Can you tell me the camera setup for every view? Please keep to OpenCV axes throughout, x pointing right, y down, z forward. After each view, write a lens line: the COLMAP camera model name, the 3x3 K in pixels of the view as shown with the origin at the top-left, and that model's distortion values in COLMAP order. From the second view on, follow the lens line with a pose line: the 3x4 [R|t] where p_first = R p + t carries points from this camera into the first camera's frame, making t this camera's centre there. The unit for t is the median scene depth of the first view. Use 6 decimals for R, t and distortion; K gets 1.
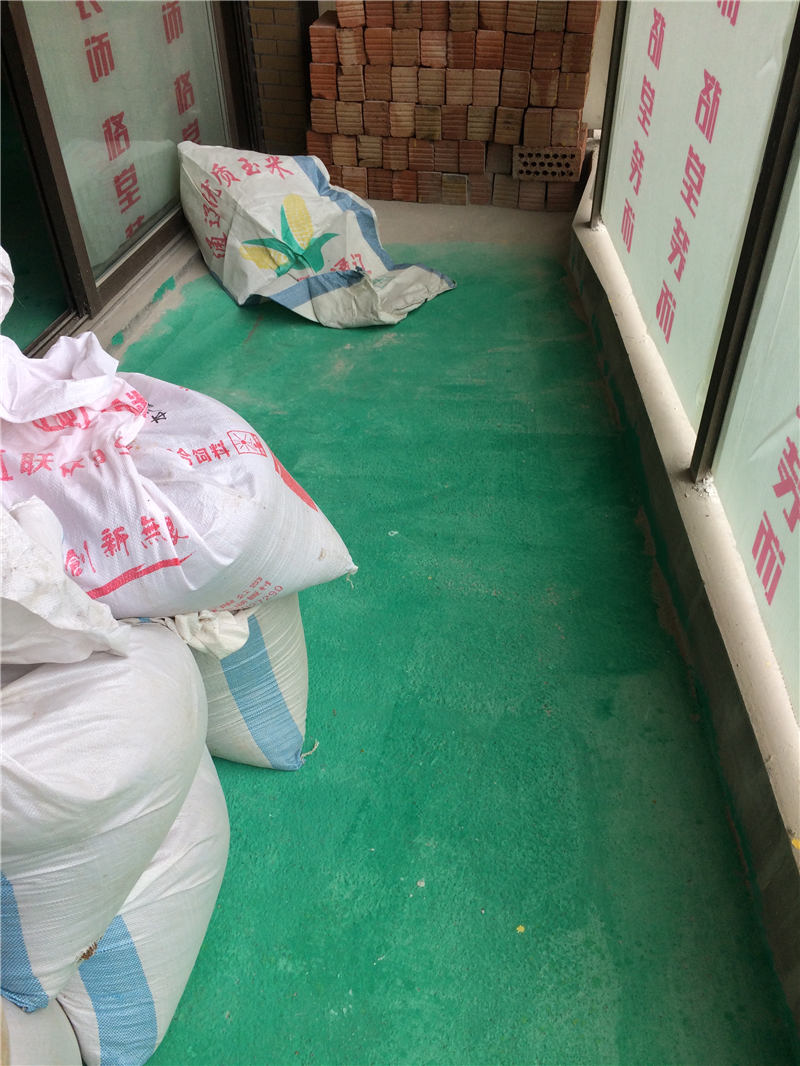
lens RADIAL K [[917.8, 0, 403.8], [0, 917.8, 531.6], [0, 0, 1]] dist [0.080282, -0.090807]
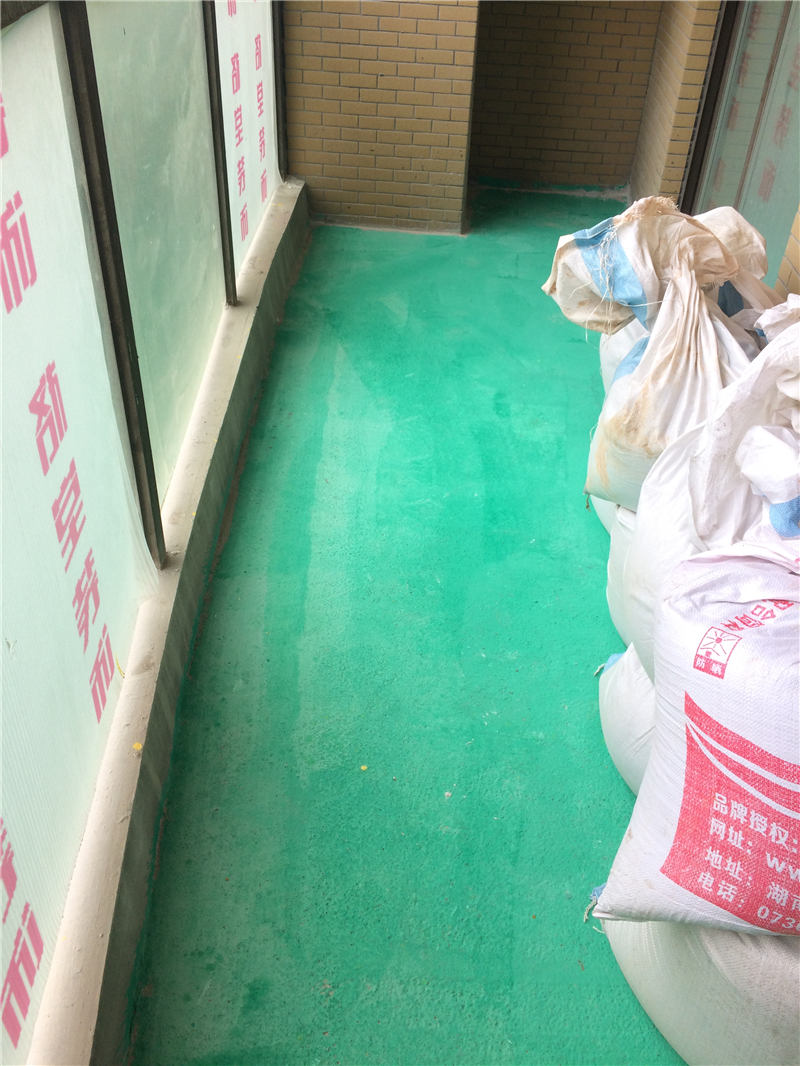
lens RADIAL K [[917.8, 0, 403.2], [0, 917.8, 533.9], [0, 0, 1]] dist [0.080282, -0.090807]
pose [[-0.992537, 0.049201, -0.111581, 0.178773], [-0.097119, 0.234434, 0.967269, -0.776841], [0.073749, 0.970886, -0.227906, 0.893756]]
